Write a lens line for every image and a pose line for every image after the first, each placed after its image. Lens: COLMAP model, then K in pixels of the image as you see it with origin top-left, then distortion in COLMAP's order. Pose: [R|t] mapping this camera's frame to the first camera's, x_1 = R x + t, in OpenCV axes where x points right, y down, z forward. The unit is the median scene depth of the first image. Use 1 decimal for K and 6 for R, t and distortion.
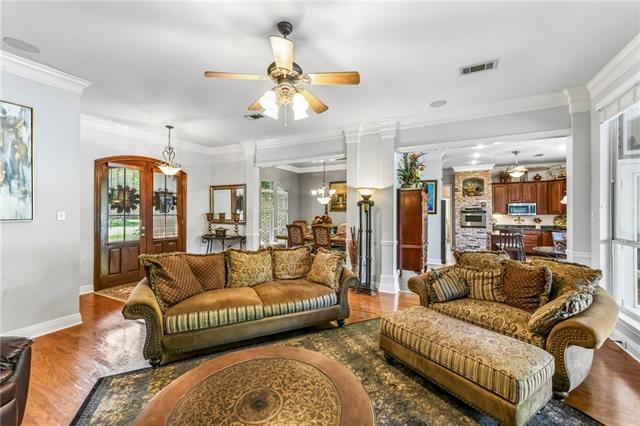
lens RADIAL K [[252.7, 0, 320.0], [0, 252.7, 213.0], [0, 0, 1]] dist [0.003402, 0.000164]
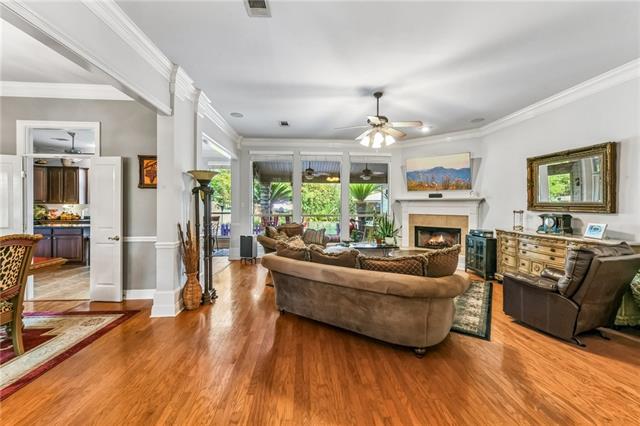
lens RADIAL K [[261.5, 0, 319.8], [0, 261.5, 205.4], [0, 0, 1]] dist [0.000118, -0.000048]
pose [[-0.517398, -0.009727, 0.855689, -0.375749], [-0.004205, 0.999952, 0.008825, 0.000562], [-0.855734, 0.000968, -0.517415, 0.580616]]
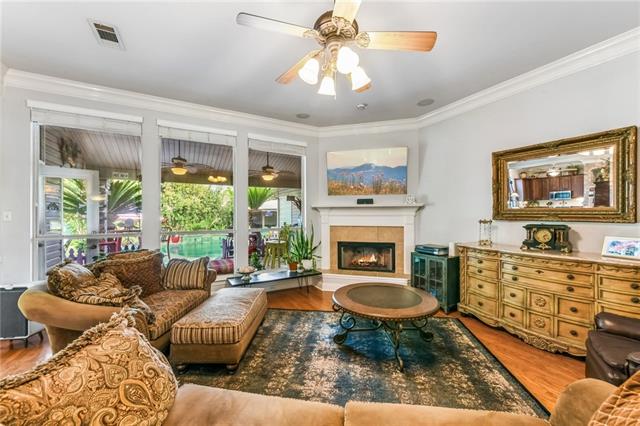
lens RADIAL K [[252.7, 0, 320.0], [0, 252.7, 213.0], [0, 0, 1]] dist [0.003402, 0.000164]
pose [[-0.838695, -0.000675, 0.544601, -0.134503], [0.001070, 0.999995, 0.002888, 0.001879], [-0.544600, 0.003005, -0.838690, 0.434425]]
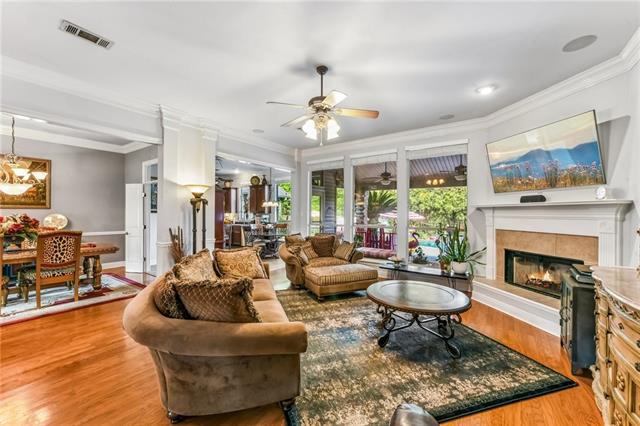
lens RADIAL K [[259.3, 0, 320.0], [0, 259.3, 213.0], [0, 0, 1]] dist [0.000416, -0.000043]
pose [[0.140561, -0.002167, 0.990070, -0.378179], [-0.003114, 0.999992, 0.002631, 0.001026], [-0.990067, -0.003453, 0.140553, 0.210439]]
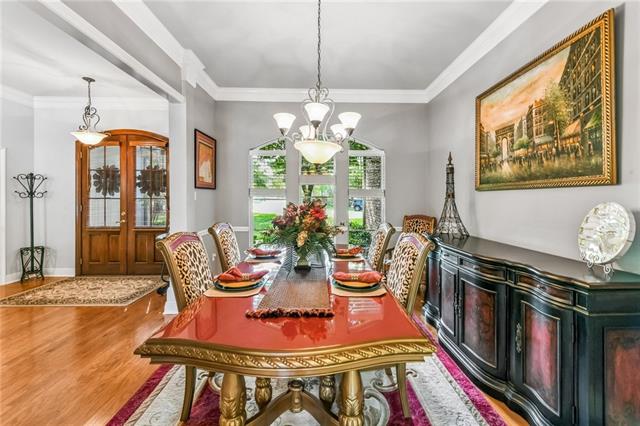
lens RADIAL K [[261.5, 0, 319.8], [0, 261.5, 205.4], [0, 0, 1]] dist [0.000118, -0.000048]
pose [[0.485238, 0.019340, -0.874168, 0.238734], [-0.005075, 0.999801, 0.019302, 0.007257], [0.874367, -0.004929, 0.485240, 0.700231]]
